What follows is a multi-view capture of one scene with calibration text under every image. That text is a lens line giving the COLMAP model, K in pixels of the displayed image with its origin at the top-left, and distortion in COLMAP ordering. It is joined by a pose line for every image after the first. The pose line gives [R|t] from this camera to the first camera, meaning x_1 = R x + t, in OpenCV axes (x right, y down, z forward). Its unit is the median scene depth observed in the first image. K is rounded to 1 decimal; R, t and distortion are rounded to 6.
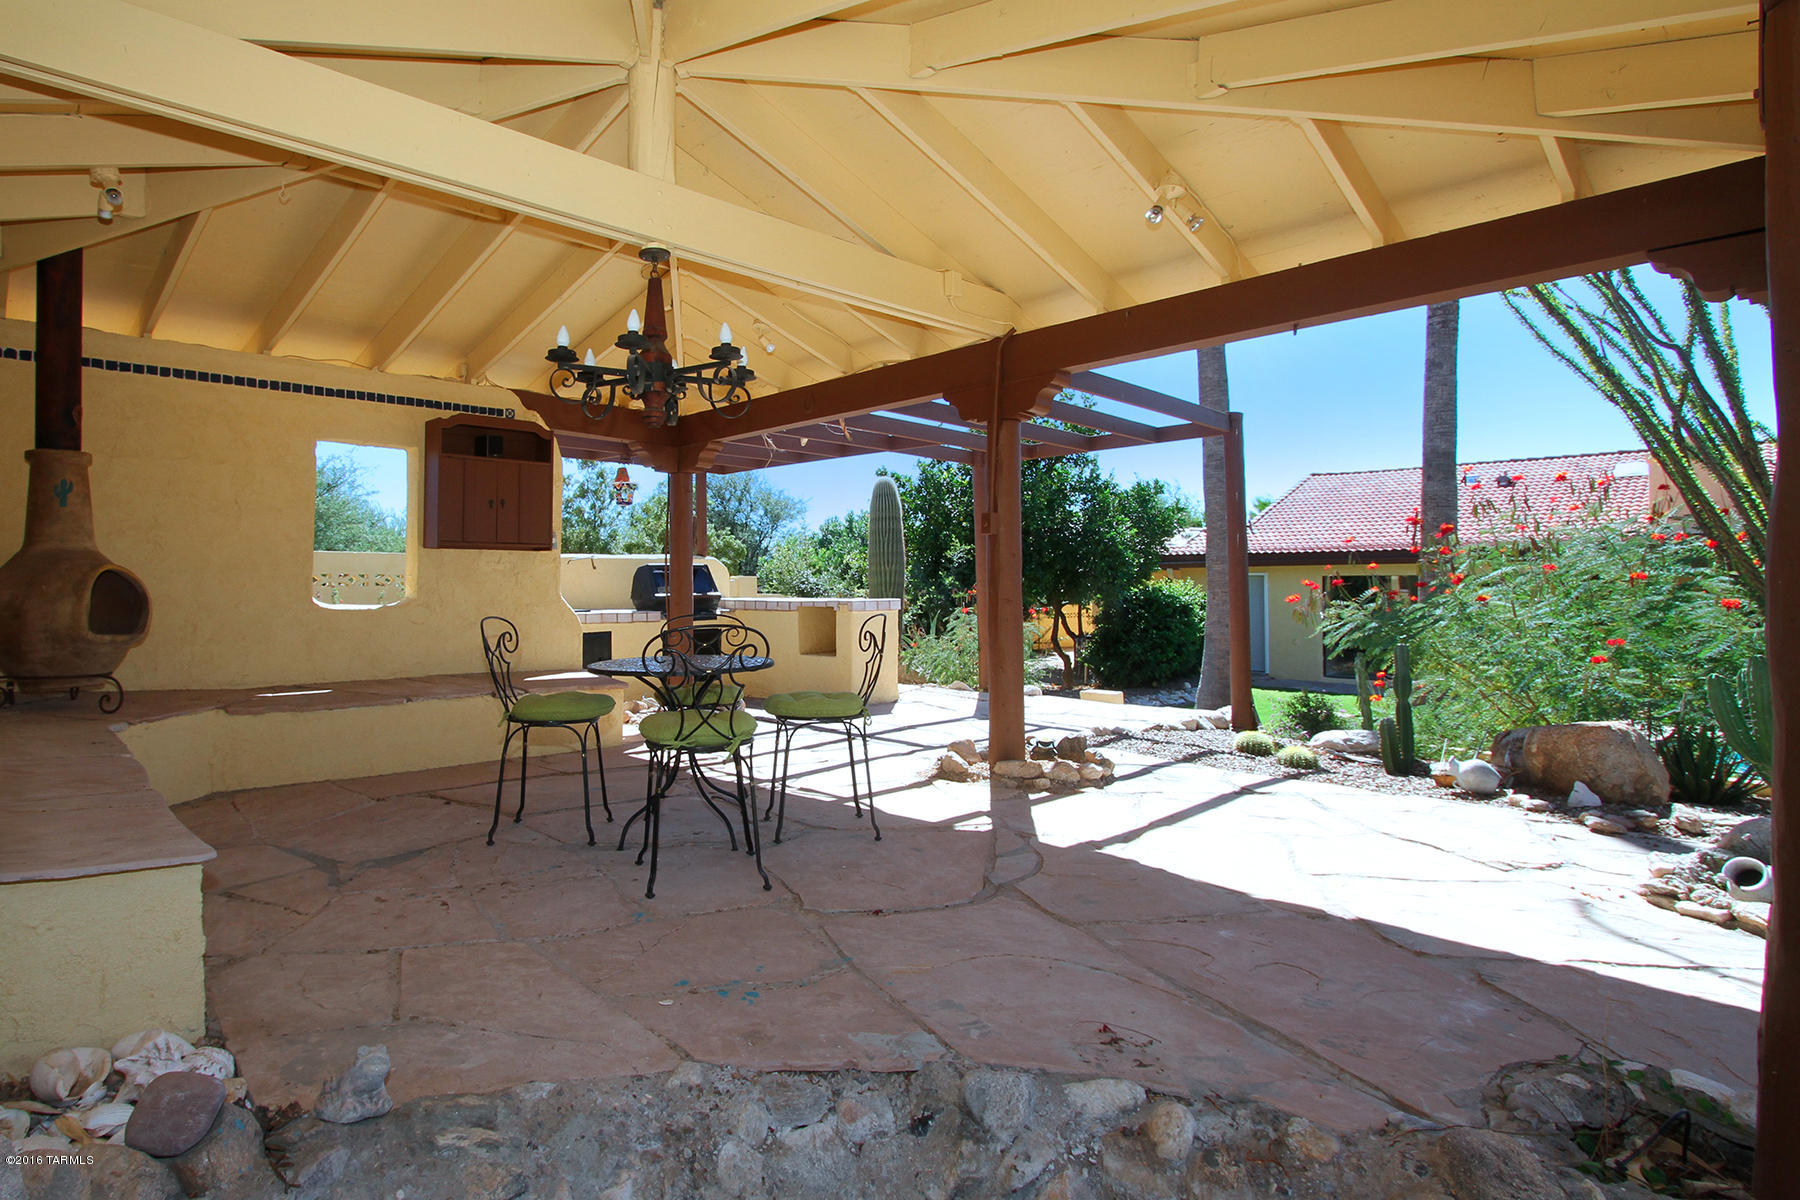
lens RADIAL K [[935.4, 0, 900.0], [0, 935.4, 600.0], [0, 0, 1]] dist [-0.033690, 0.000313]
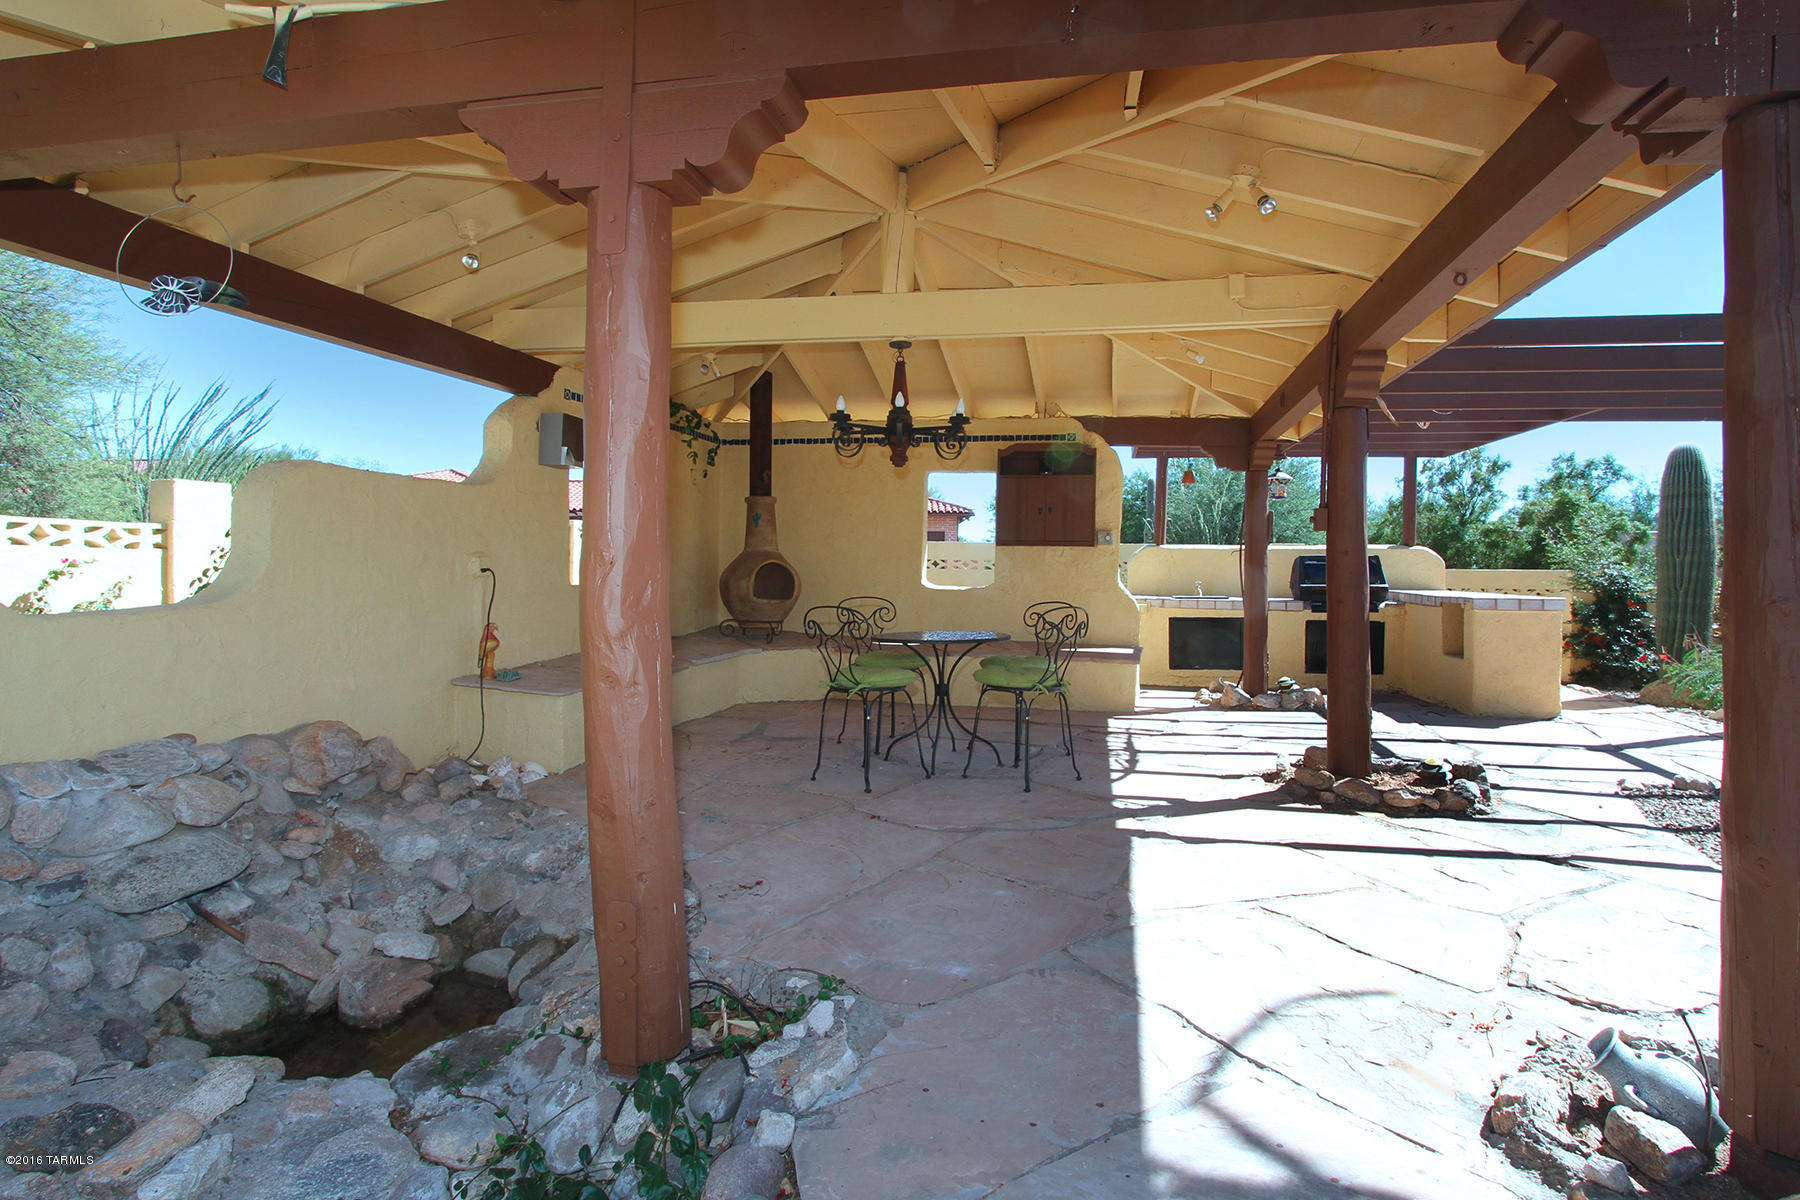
lens RADIAL K [[890.0, 0, 900.0], [0, 890.0, 600.0], [0, 0, 1]] dist [-0.012695, -0.000361]
pose [[0.636593, 0.040269, -0.770148, 0.566653], [-0.027486, 0.999186, 0.029526, -0.016627], [0.770710, 0.002372, 0.637181, 0.101318]]
